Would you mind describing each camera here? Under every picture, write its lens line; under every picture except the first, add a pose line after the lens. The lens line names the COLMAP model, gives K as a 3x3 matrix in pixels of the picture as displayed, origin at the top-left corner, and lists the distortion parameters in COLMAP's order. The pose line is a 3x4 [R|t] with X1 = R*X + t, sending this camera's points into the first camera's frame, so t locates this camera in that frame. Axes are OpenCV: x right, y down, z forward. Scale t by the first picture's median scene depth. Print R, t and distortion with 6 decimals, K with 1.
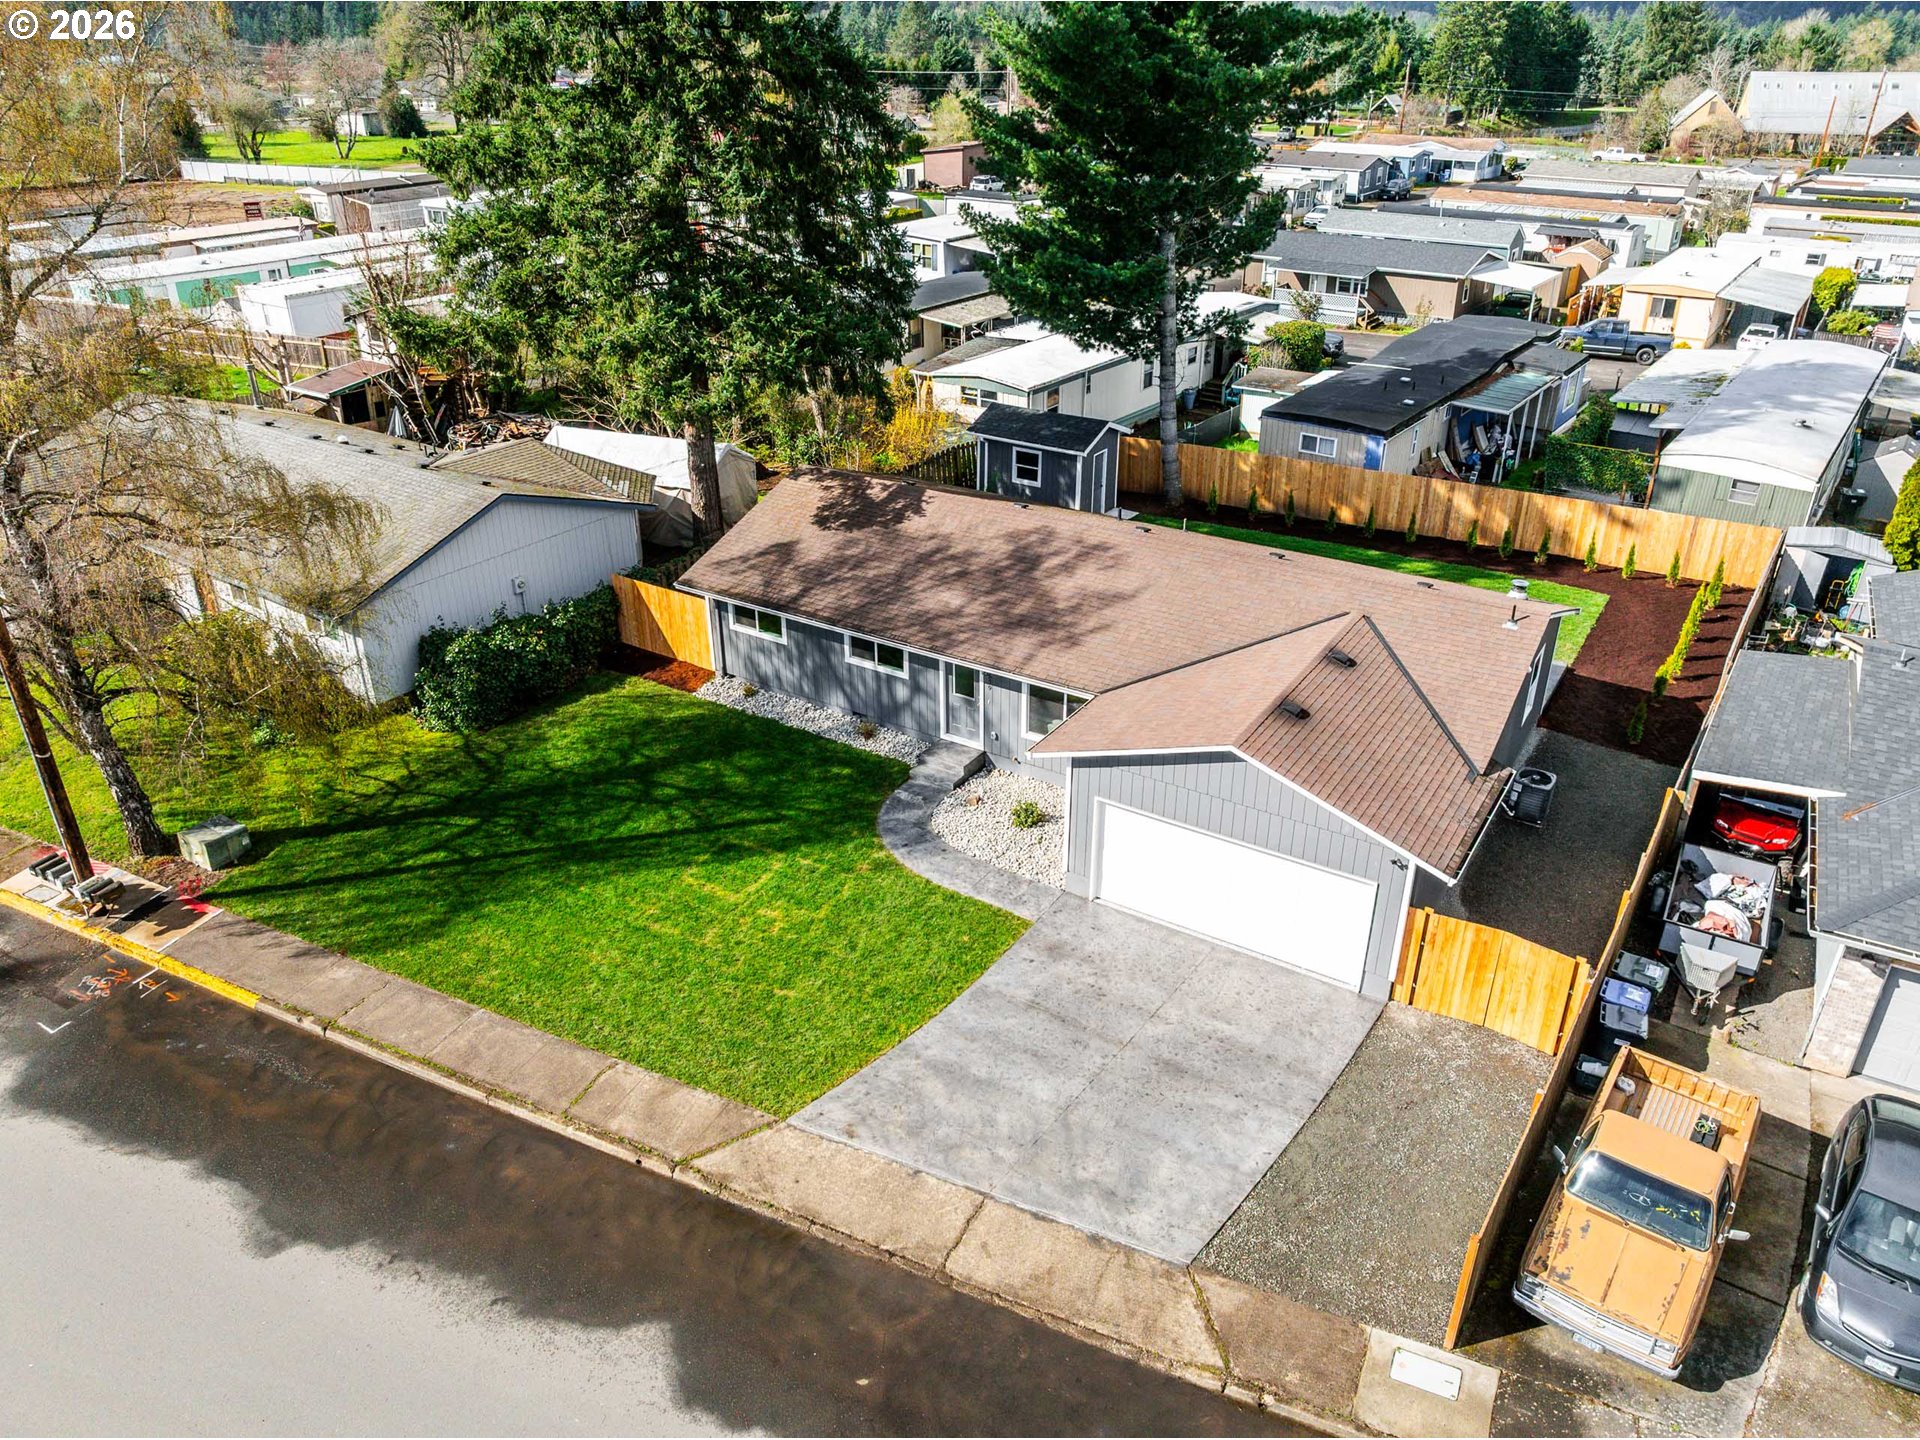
lens RADIAL K [[1363.0, 0, 966.6], [0, 1363.0, 715.4], [0, 0, 1]] dist [-0.049679, 0.021085]
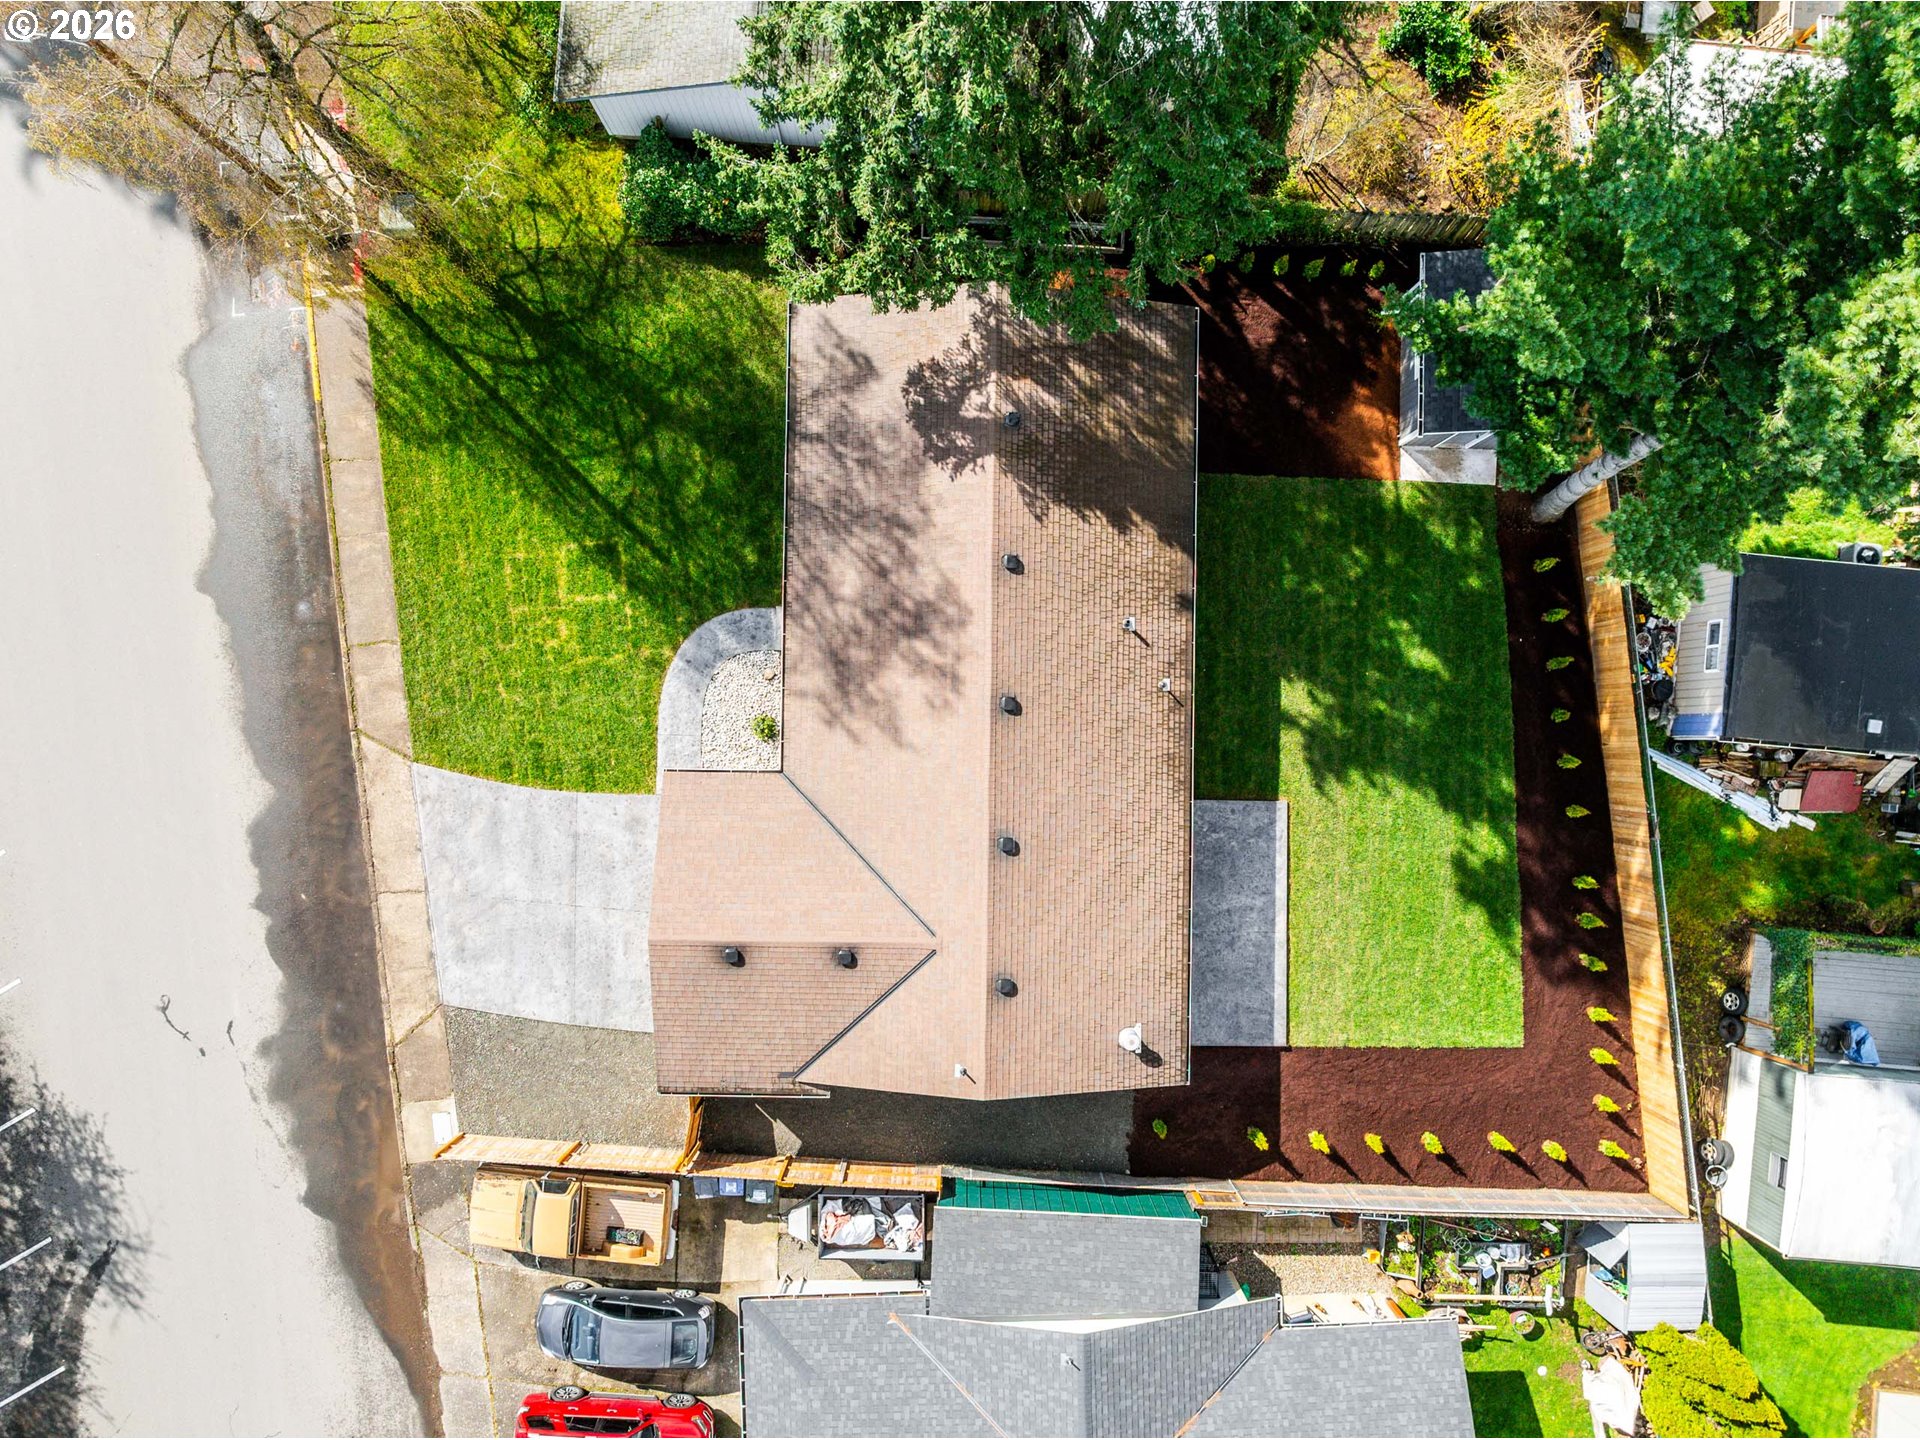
lens RADIAL K [[1363.0, 0, 966.8], [0, 1363.0, 728.0], [0, 0, 1]] dist [-0.049679, 0.021085]
pose [[0.520003, 0.854160, -0.002884, 0.137121], [-0.395603, 0.243828, 0.885464, -1.040486], [0.757031, -0.459303, 0.464699, 0.527593]]
